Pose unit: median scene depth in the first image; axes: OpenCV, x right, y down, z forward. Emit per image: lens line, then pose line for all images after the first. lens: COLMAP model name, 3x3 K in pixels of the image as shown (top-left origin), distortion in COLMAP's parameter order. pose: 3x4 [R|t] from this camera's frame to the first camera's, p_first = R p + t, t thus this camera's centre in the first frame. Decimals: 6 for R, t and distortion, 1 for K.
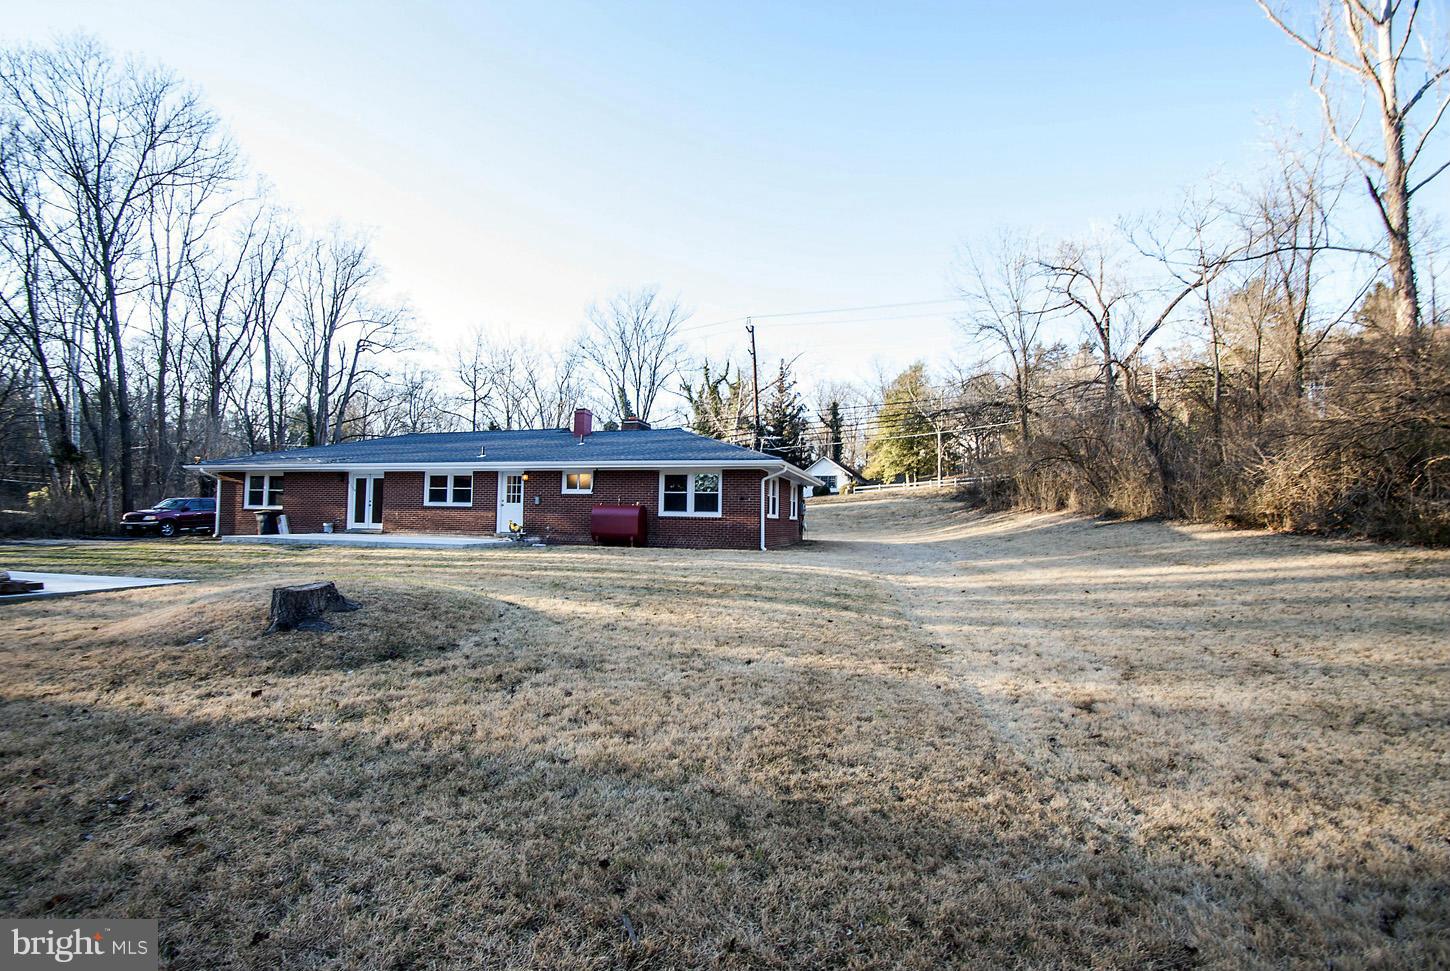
lens RADIAL K [[650.3, 0, 731.8], [0, 650.3, 504.8], [0, 0, 1]] dist [-0.016103, -0.000681]
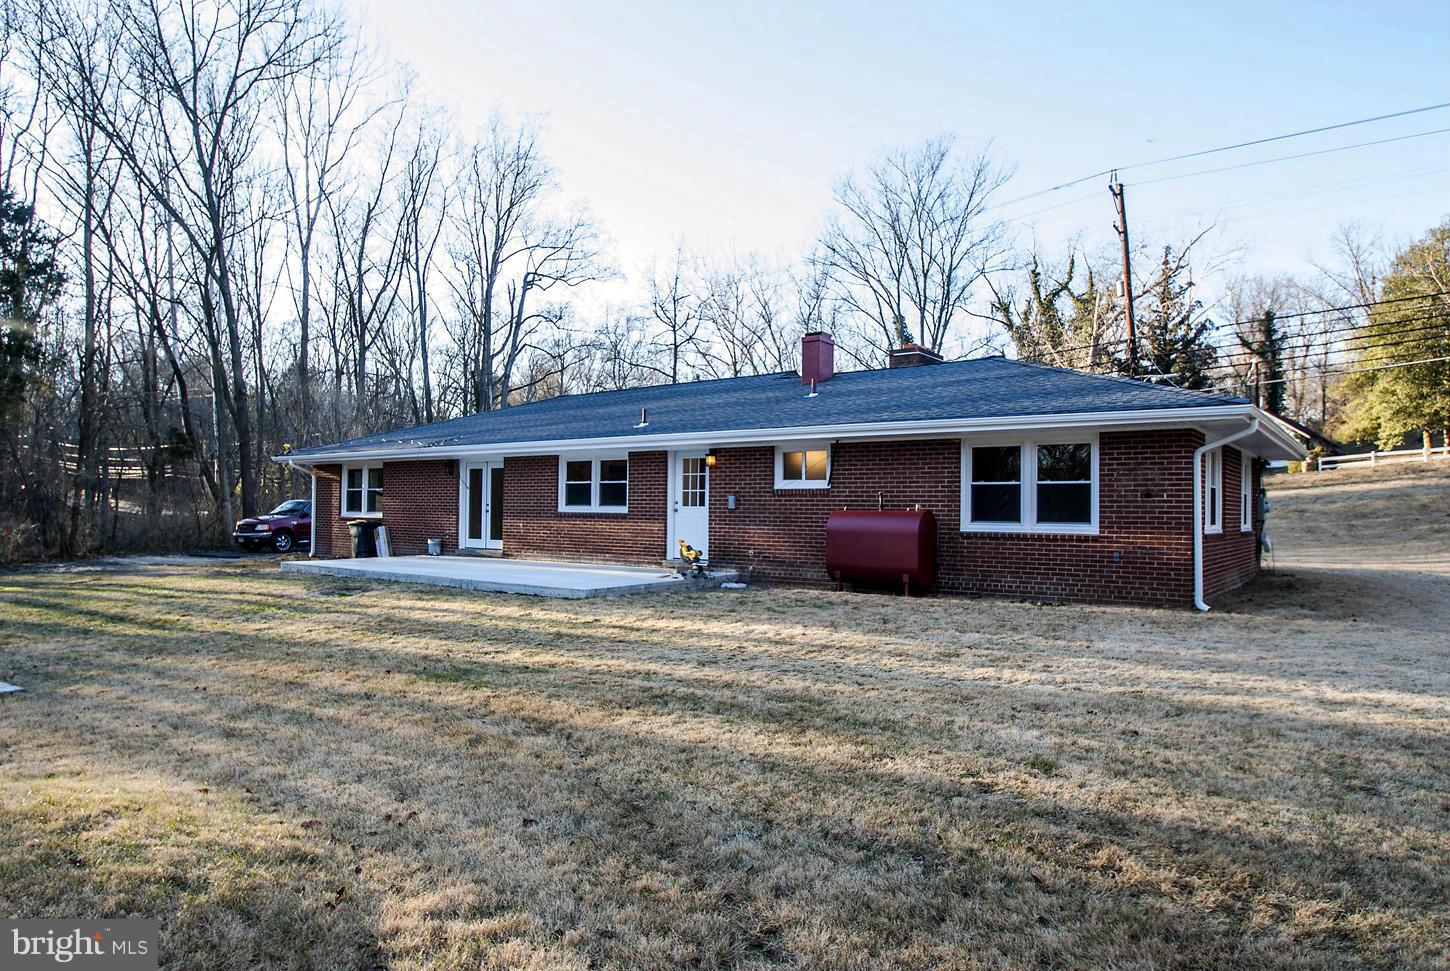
lens RADIAL K [[860.6, 0, 726.7], [0, 860.6, 494.9], [0, 0, 1]] dist [-0.031651, -0.001437]
pose [[0.929580, -0.013421, -0.368375, -0.031982], [0.016100, 0.999862, 0.004198, -0.013683], [0.368268, -0.009833, 0.929668, 0.281974]]
